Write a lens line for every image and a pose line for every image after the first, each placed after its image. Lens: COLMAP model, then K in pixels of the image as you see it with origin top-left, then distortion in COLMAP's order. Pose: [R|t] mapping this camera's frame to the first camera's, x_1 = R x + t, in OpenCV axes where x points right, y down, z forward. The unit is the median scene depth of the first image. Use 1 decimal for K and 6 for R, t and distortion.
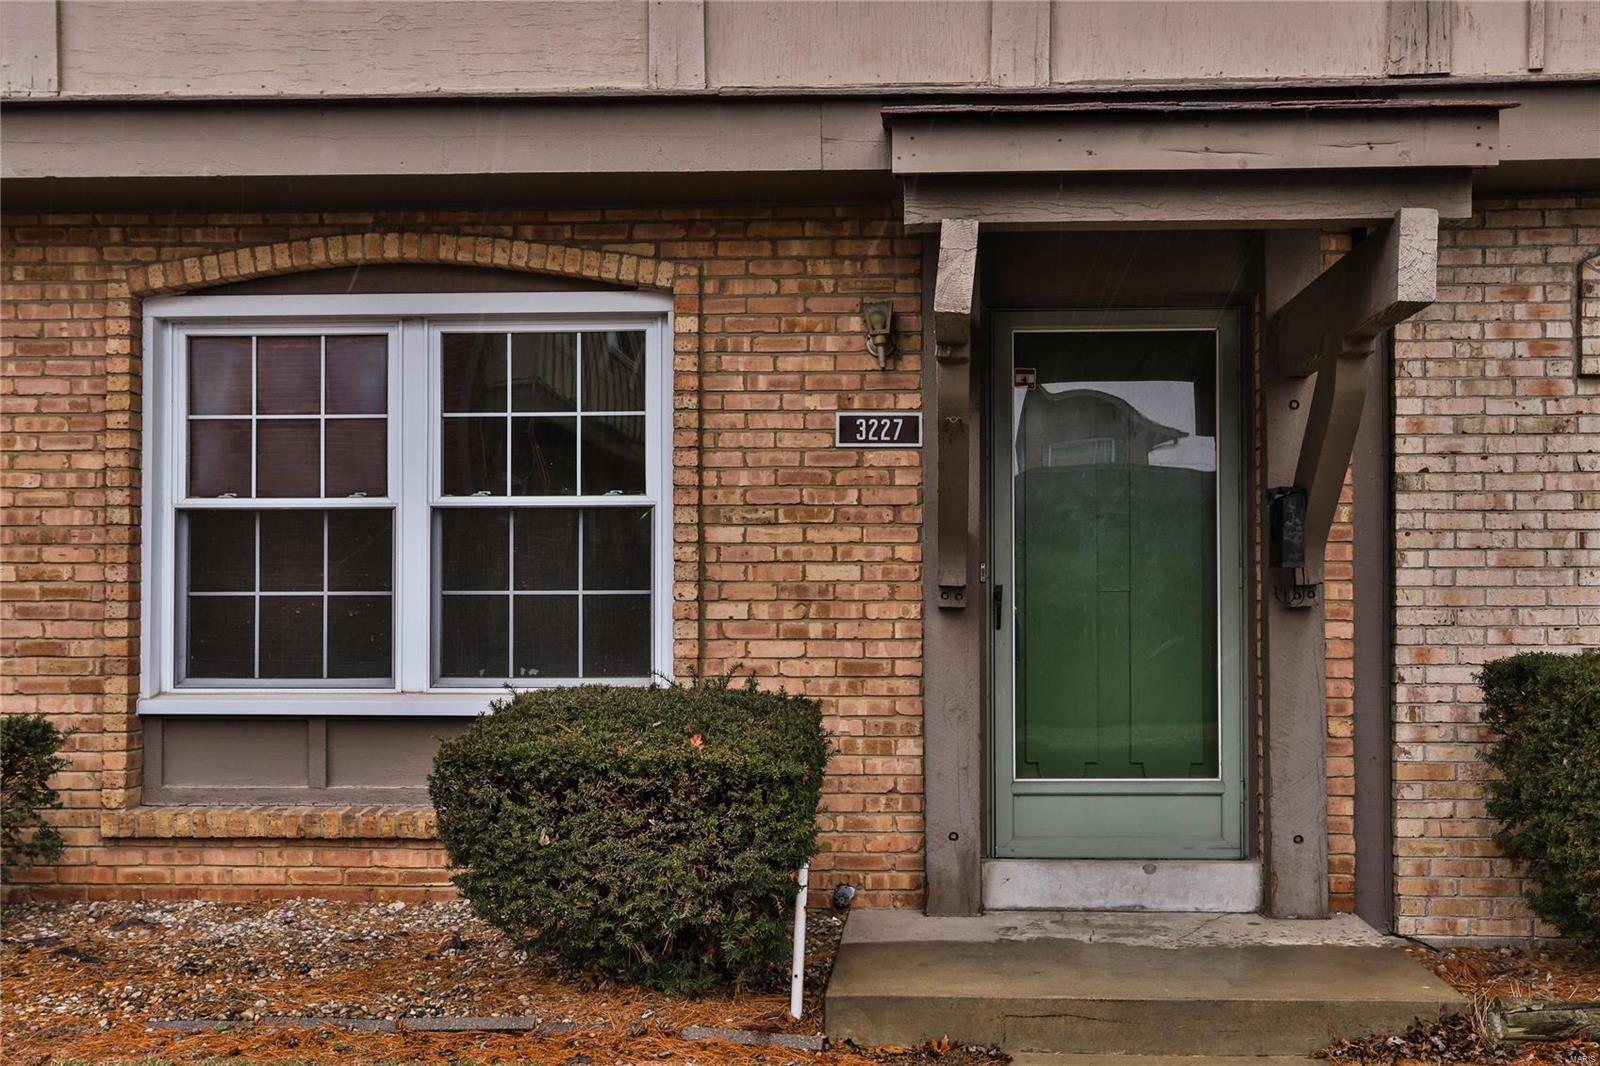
lens RADIAL K [[1543.3, 0, 797.6], [0, 1543.3, 563.2], [0, 0, 1]] dist [0.012959, 0.000000]
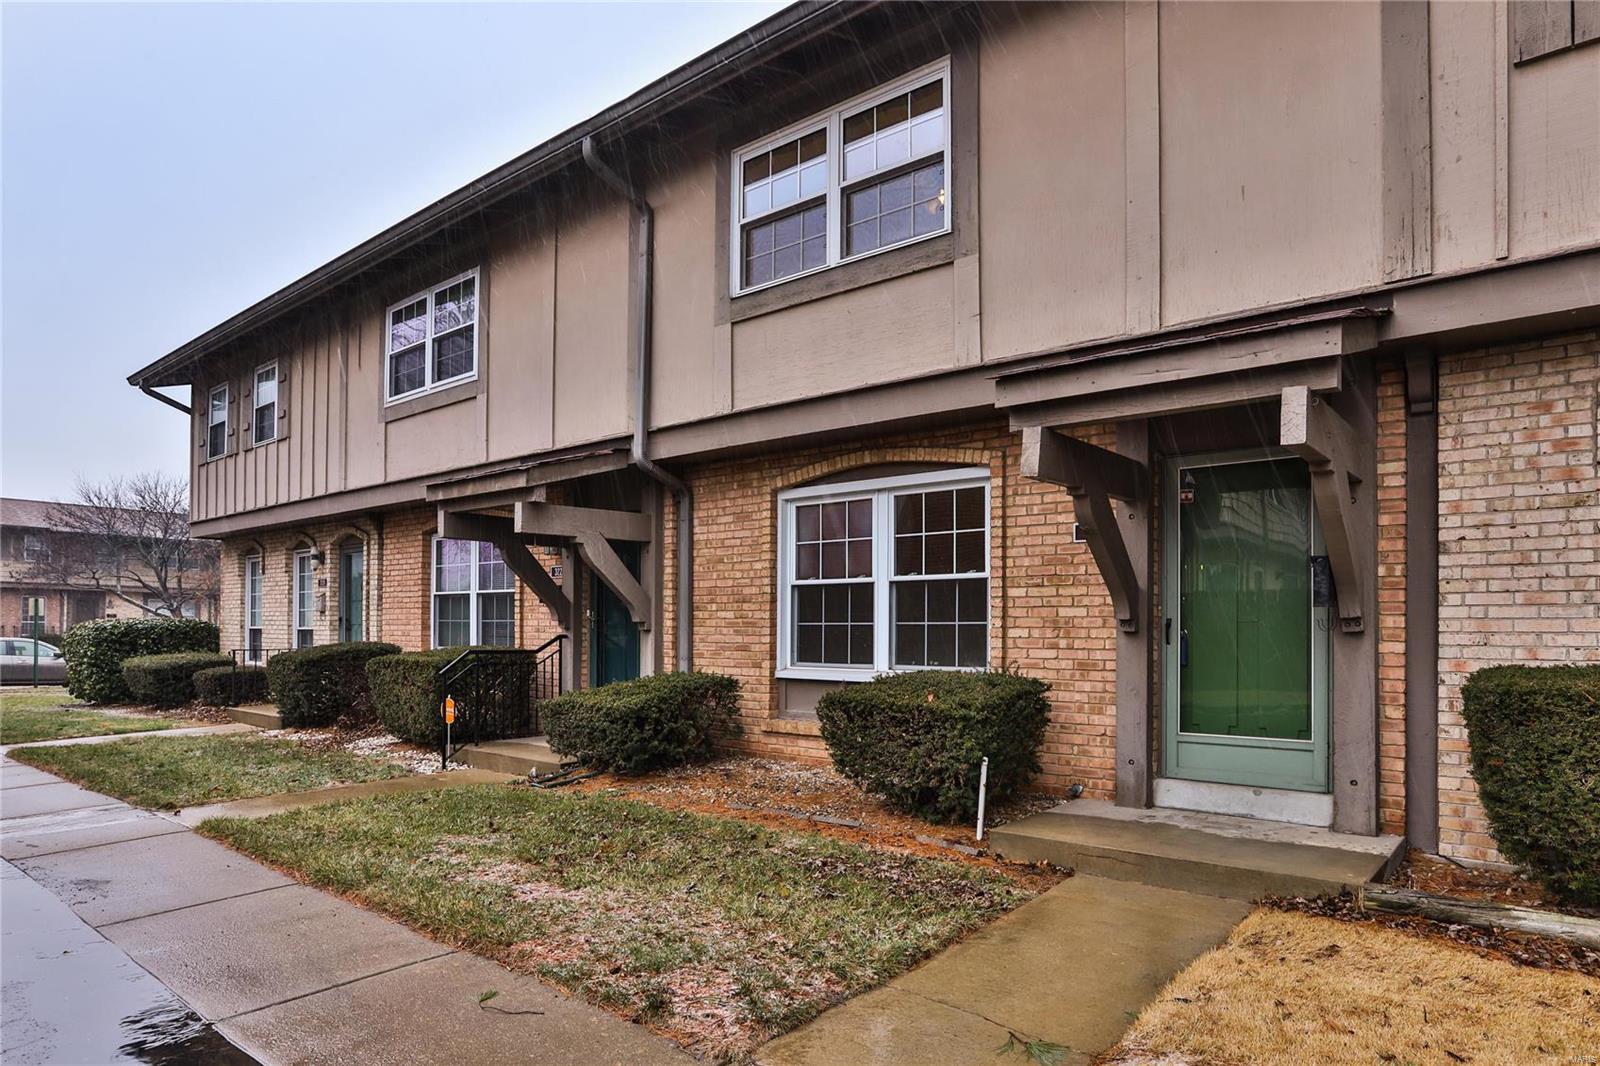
lens RADIAL K [[889.7, 0, 756.8], [0, 889.7, 602.5], [0, 0, 1]] dist [-0.042928, 0.024872]
pose [[0.800135, -0.014688, -0.599640, 0.354430], [0.013772, 0.999886, -0.006114, -0.003790], [0.599662, -0.003366, 0.800246, -0.052981]]
